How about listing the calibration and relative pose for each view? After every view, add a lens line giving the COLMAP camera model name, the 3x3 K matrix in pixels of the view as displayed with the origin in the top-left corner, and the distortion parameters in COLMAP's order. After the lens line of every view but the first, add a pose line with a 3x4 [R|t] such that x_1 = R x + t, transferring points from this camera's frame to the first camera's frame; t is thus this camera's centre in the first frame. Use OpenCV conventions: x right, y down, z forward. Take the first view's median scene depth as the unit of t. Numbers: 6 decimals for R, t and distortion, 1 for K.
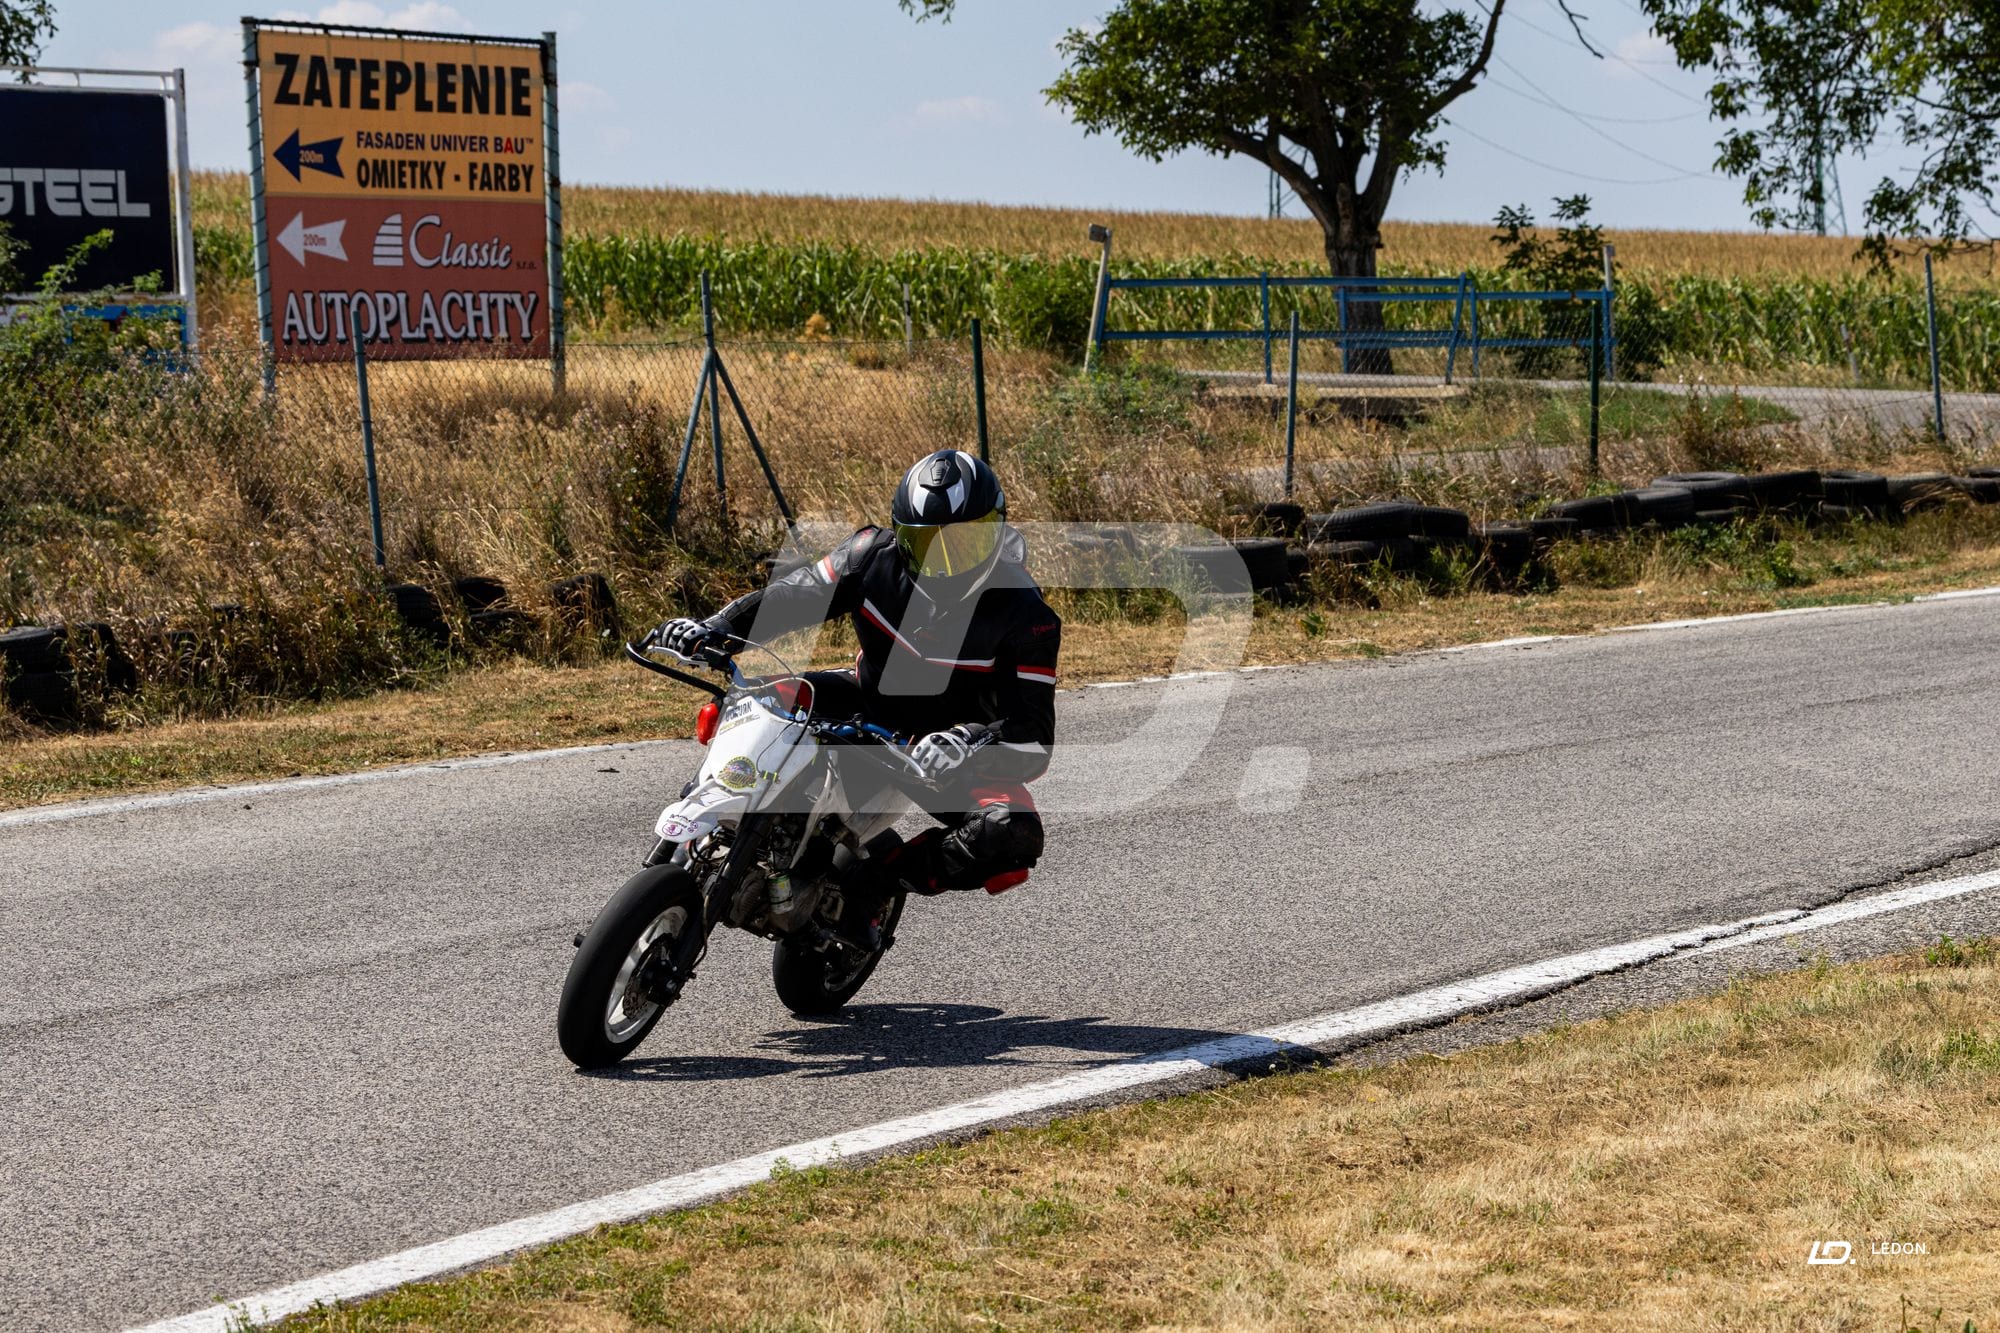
lens RADIAL K [[5751.0, 0, 917.4], [0, 5751.0, 557.6], [0, 0, 1]] dist [-0.036952, 0.000000]
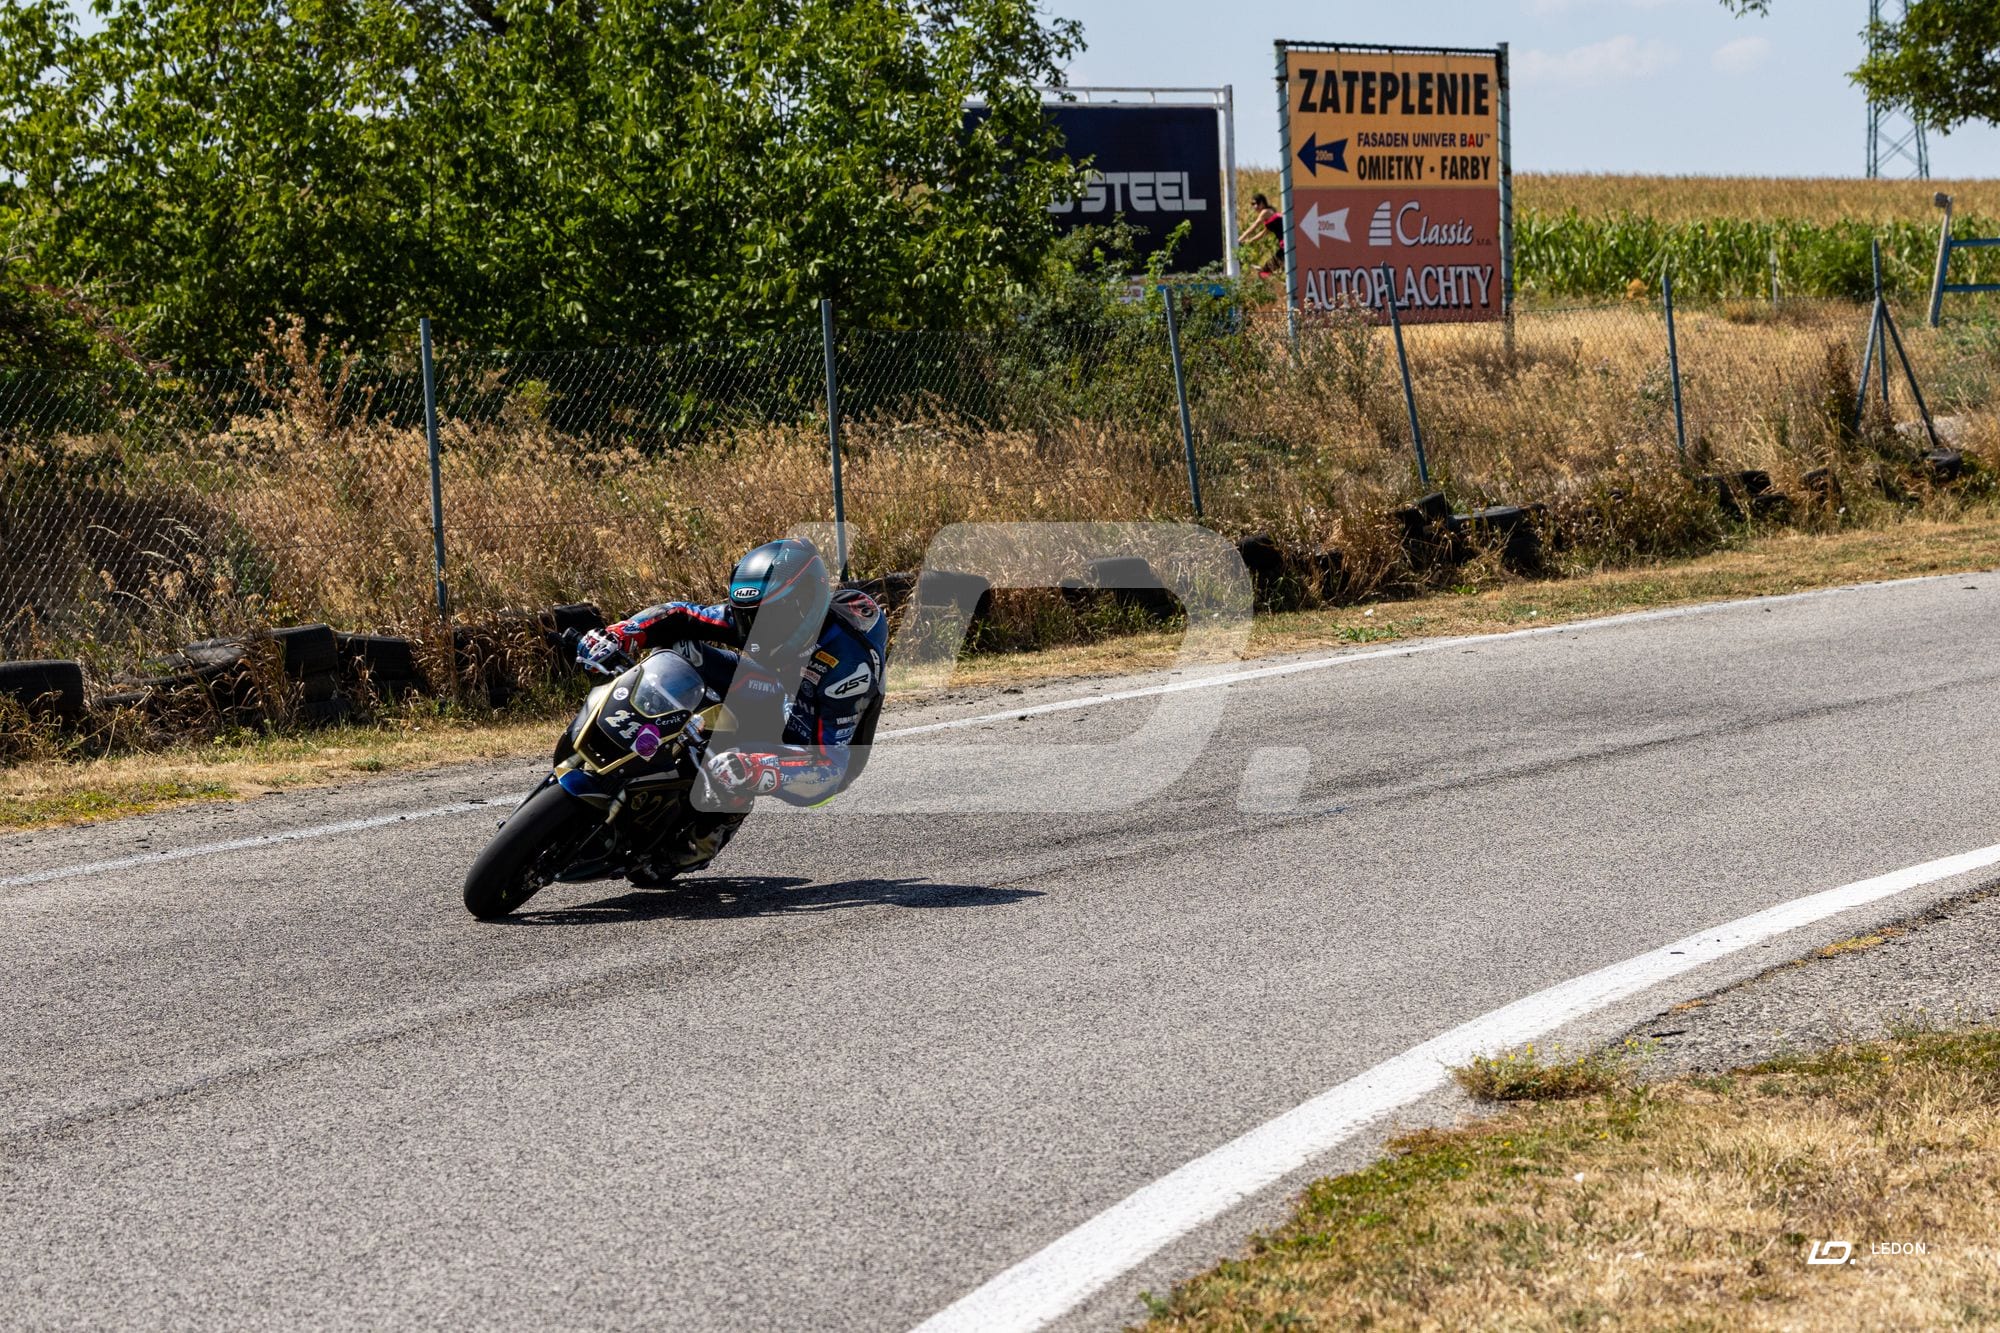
lens RADIAL K [[5751.0, 0, 1081.9], [0, 5751.0, 834.5], [0, 0, 1]] dist [-0.036952, 0.000000]
pose [[0.997705, -0.022959, -0.063699, -0.081459], [0.026253, 0.998335, 0.051364, 0.008311], [0.062413, -0.052919, 0.996646, -0.197580]]
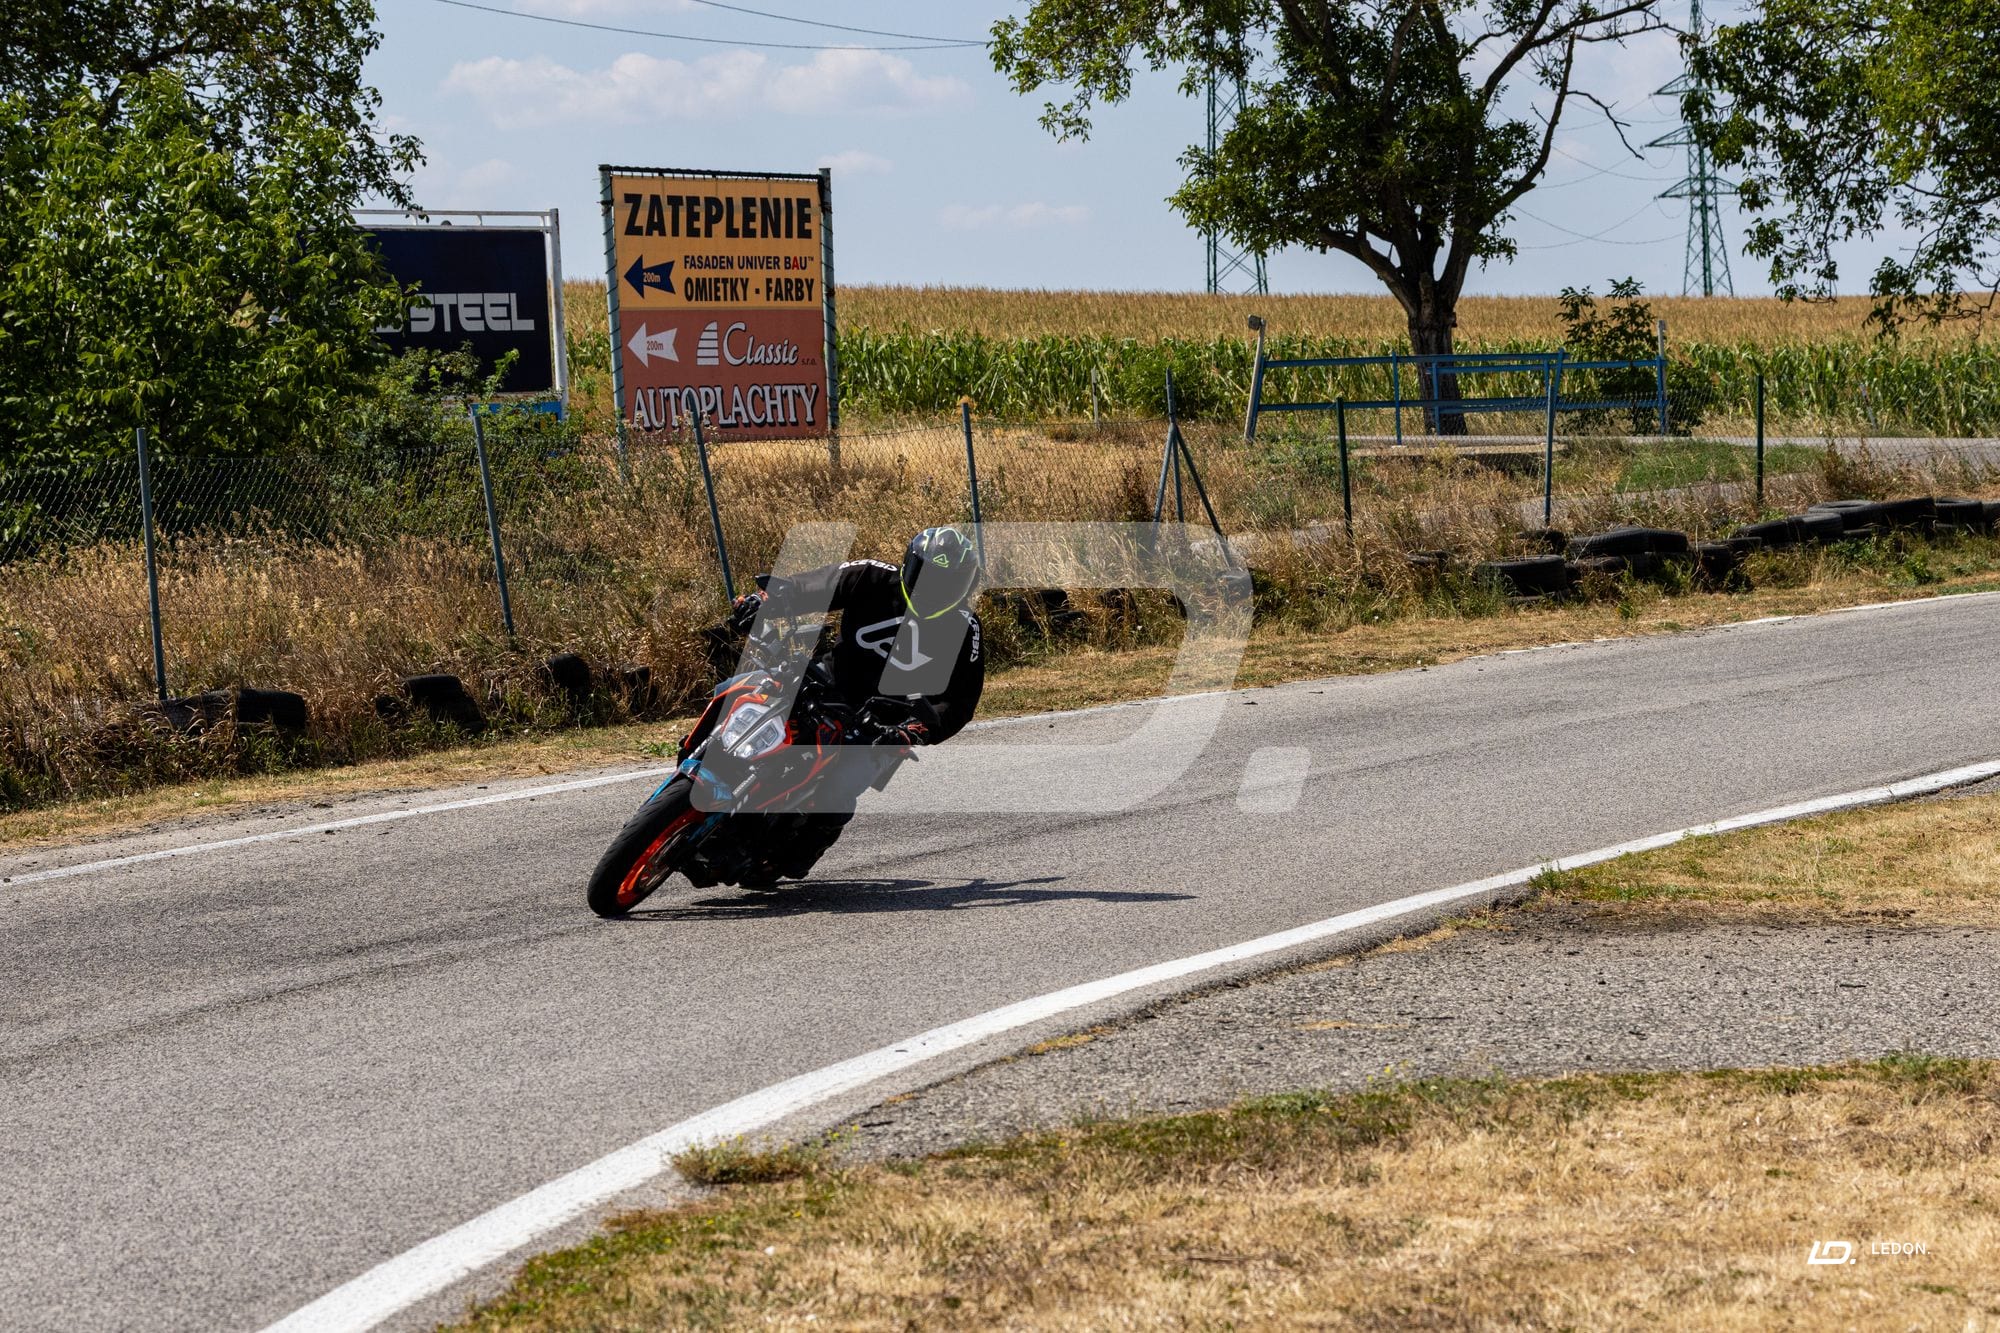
lens RADIAL K [[5751.0, 0, 972.8], [0, 5751.0, 713.1], [0, 0, 1]] dist [-0.036952, 0.000000]
pose [[0.999188, -0.026219, 0.030605, -0.075524], [0.025790, 0.999565, 0.014339, 0.007024], [-0.030968, -0.013538, 0.999429, -0.221695]]
